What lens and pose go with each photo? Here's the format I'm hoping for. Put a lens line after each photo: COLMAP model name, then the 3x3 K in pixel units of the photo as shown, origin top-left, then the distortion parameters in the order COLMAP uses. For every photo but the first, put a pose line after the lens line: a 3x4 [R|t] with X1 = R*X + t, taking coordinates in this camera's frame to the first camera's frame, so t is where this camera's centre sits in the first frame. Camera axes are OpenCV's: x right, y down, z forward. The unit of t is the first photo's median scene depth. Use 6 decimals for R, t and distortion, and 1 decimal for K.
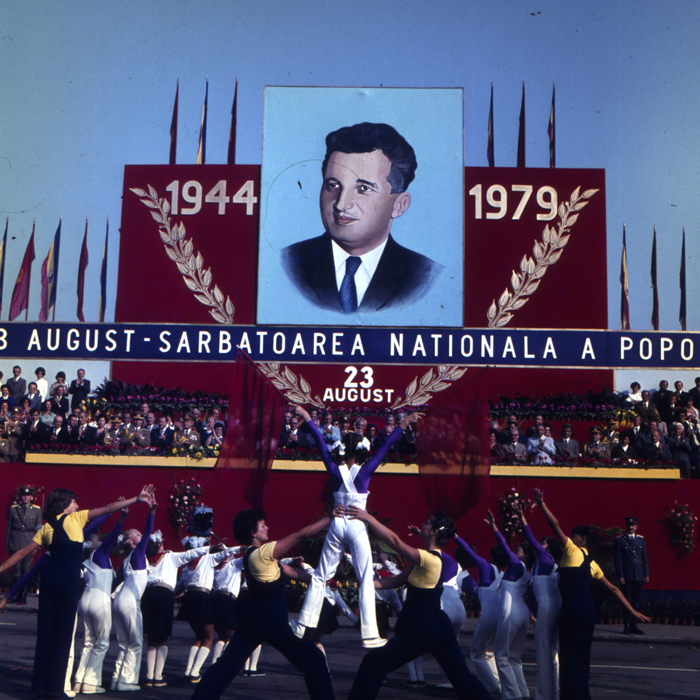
lens RADIAL K [[1127.7, 0, 350.2], [0, 1127.7, 328.7], [0, 0, 1]] dist [-0.062580, 0.081585]
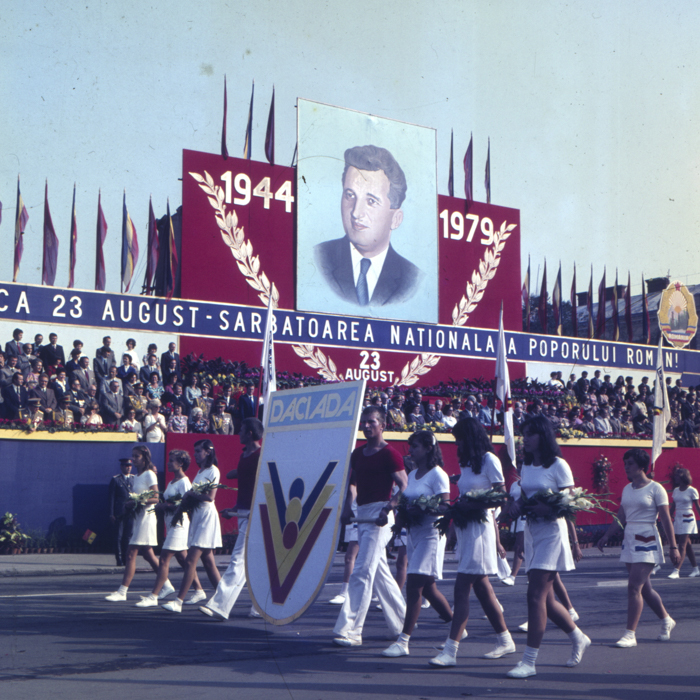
lens RADIAL K [[1077.3, 0, 349.7], [0, 1077.3, 336.5], [0, 0, 1]] dist [-0.056863, 0.056550]
pose [[0.811335, 0.053741, 0.582106, -0.670618], [-0.082691, 0.996303, 0.023273, -0.007034], [-0.578704, -0.067017, 0.812780, 0.082102]]
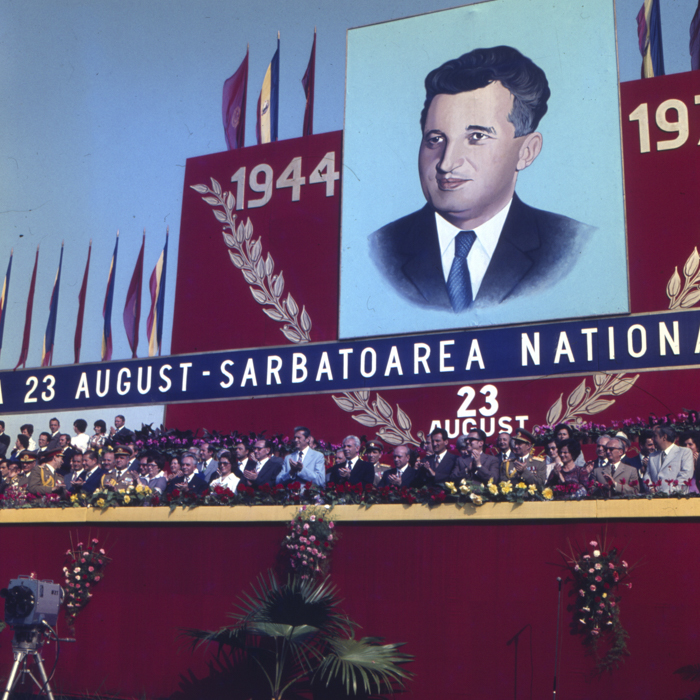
lens RADIAL K [[1077.3, 0, 349.7], [0, 1077.3, 336.5], [0, 0, 1]] dist [-0.056863, 0.056550]
pose [[0.928149, -0.094242, -0.360082, 0.171289], [0.056484, 0.991873, -0.114004, 0.072969], [0.367899, 0.085474, 0.925929, 0.364399]]
